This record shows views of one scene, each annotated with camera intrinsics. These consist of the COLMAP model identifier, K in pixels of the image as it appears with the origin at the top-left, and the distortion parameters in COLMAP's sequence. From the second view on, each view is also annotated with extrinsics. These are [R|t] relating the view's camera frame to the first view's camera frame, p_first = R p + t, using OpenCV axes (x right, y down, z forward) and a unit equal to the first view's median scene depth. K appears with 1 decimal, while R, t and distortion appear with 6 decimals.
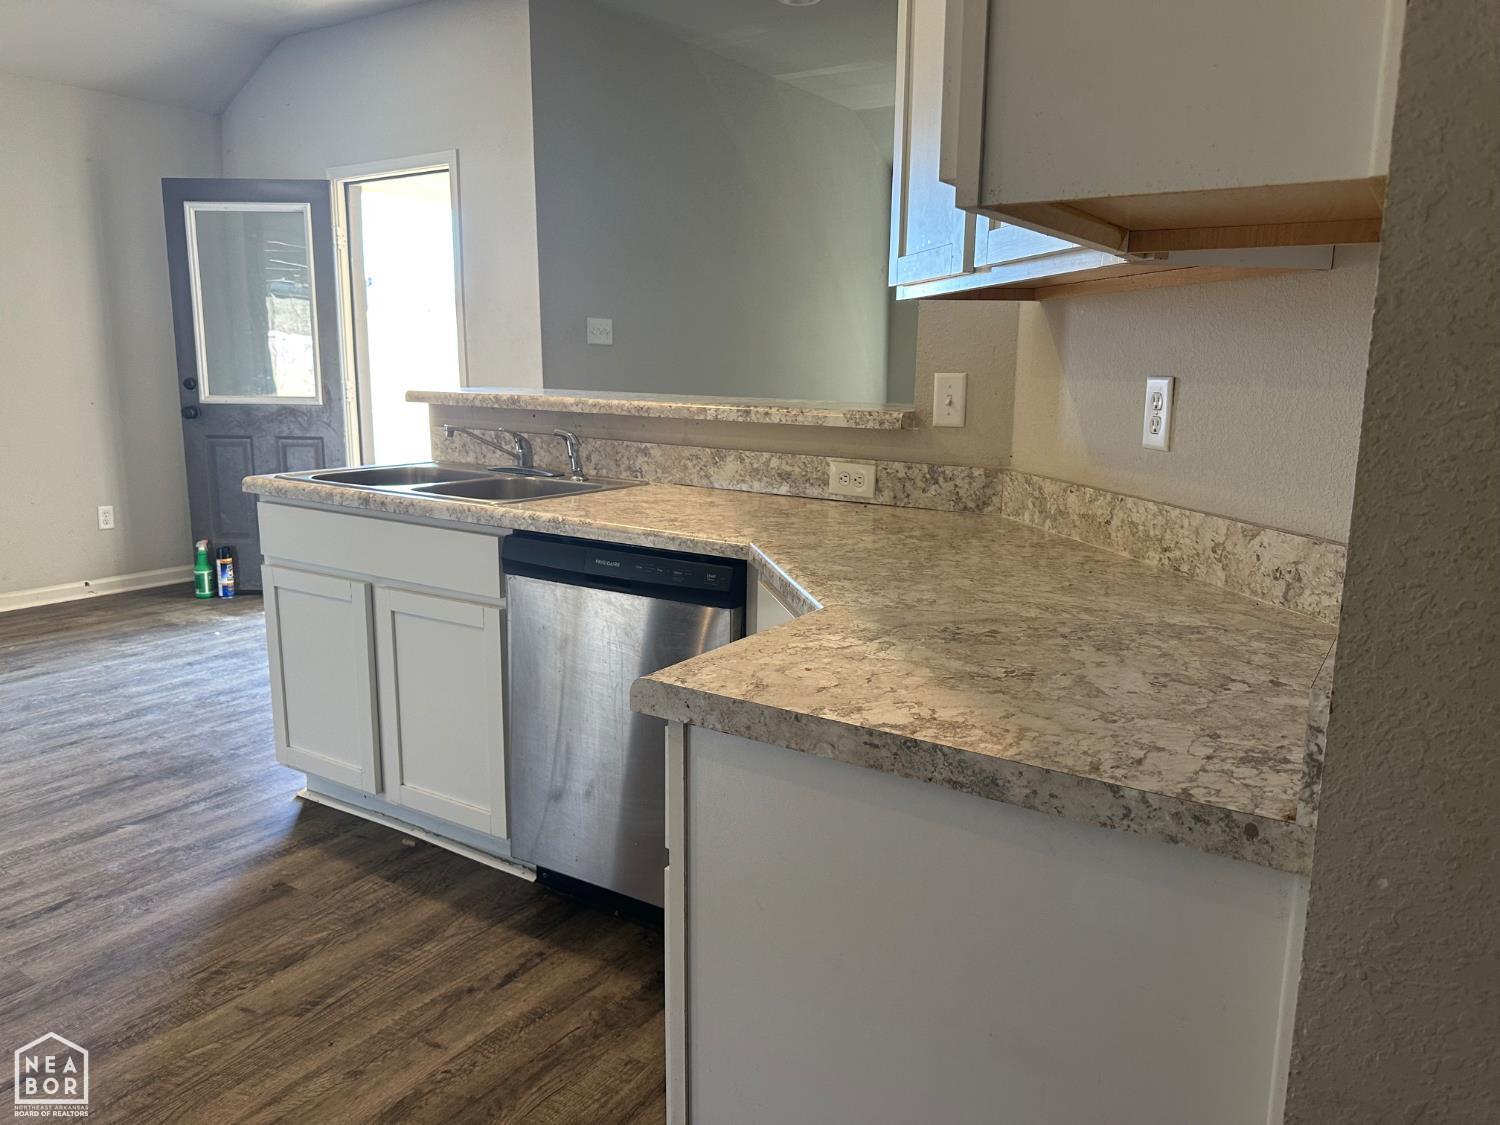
lens RADIAL K [[1065.6, 0, 749.2], [0, 1065.6, 560.9], [0, 0, 1]] dist [0.021285, -0.019556]
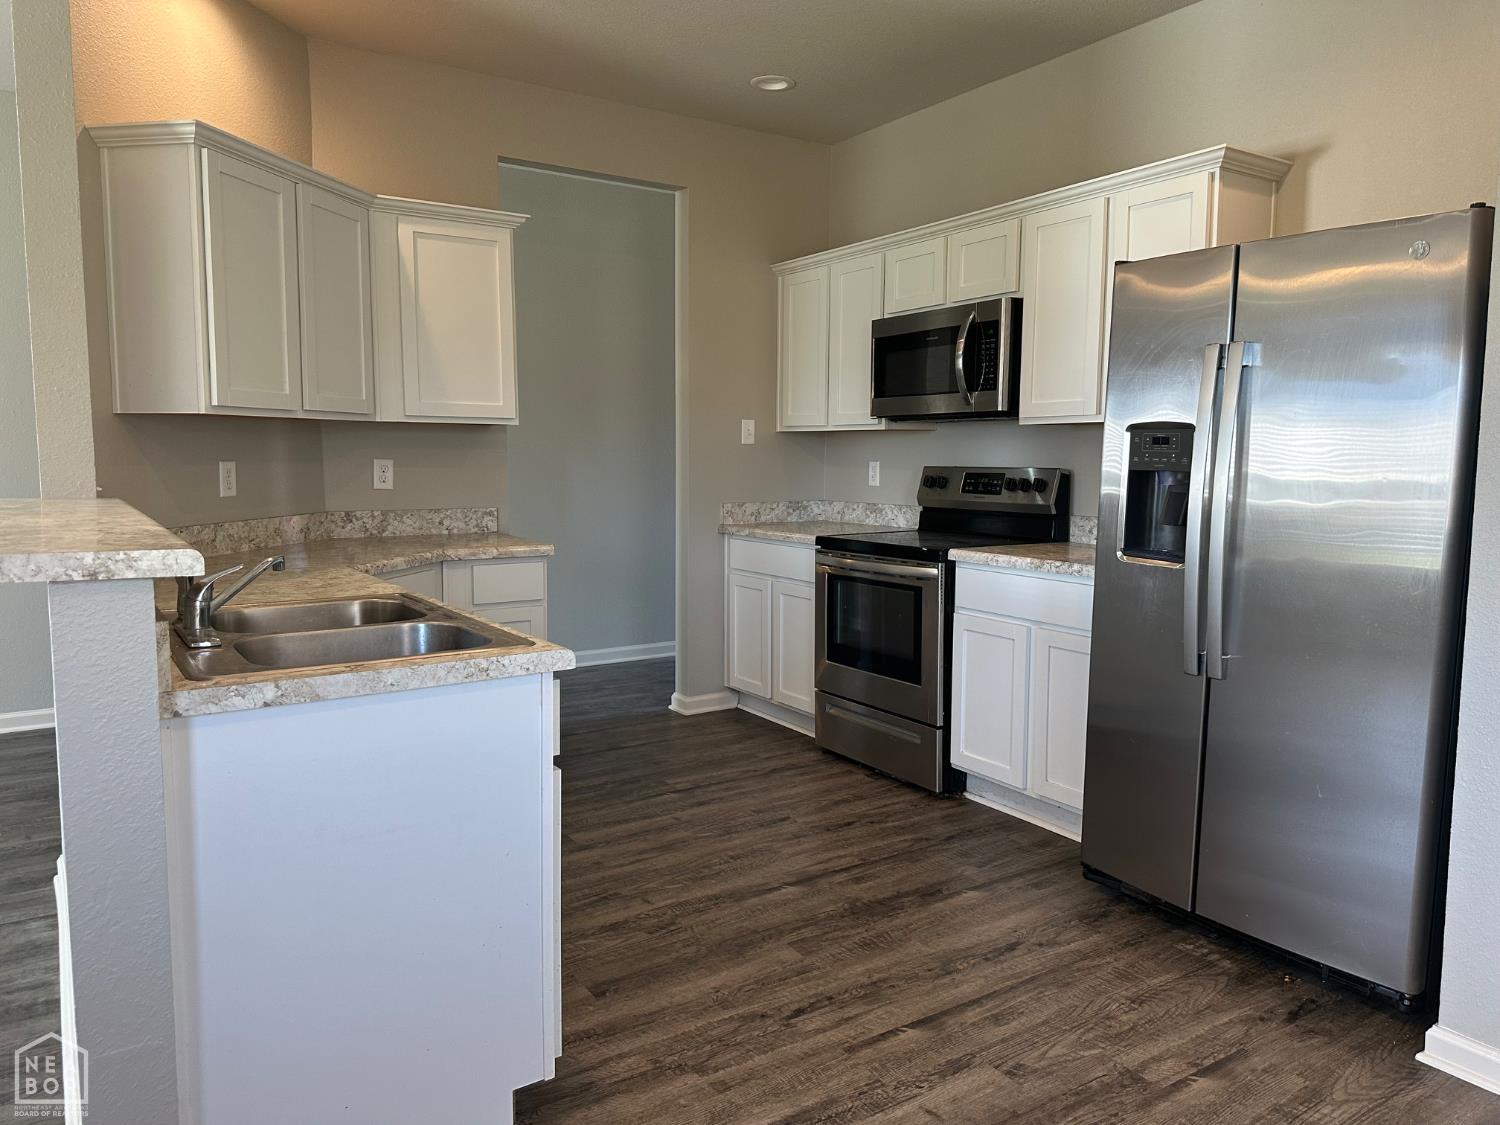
lens RADIAL K [[1065.6, 0, 751.1], [0, 1065.6, 561.4], [0, 0, 1]] dist [0.021285, -0.019556]
pose [[-0.916020, -0.057238, 0.397027, -1.128128], [0.060819, 0.958507, 0.278506, -0.415604], [-0.396494, 0.279264, -0.874531, 2.045113]]
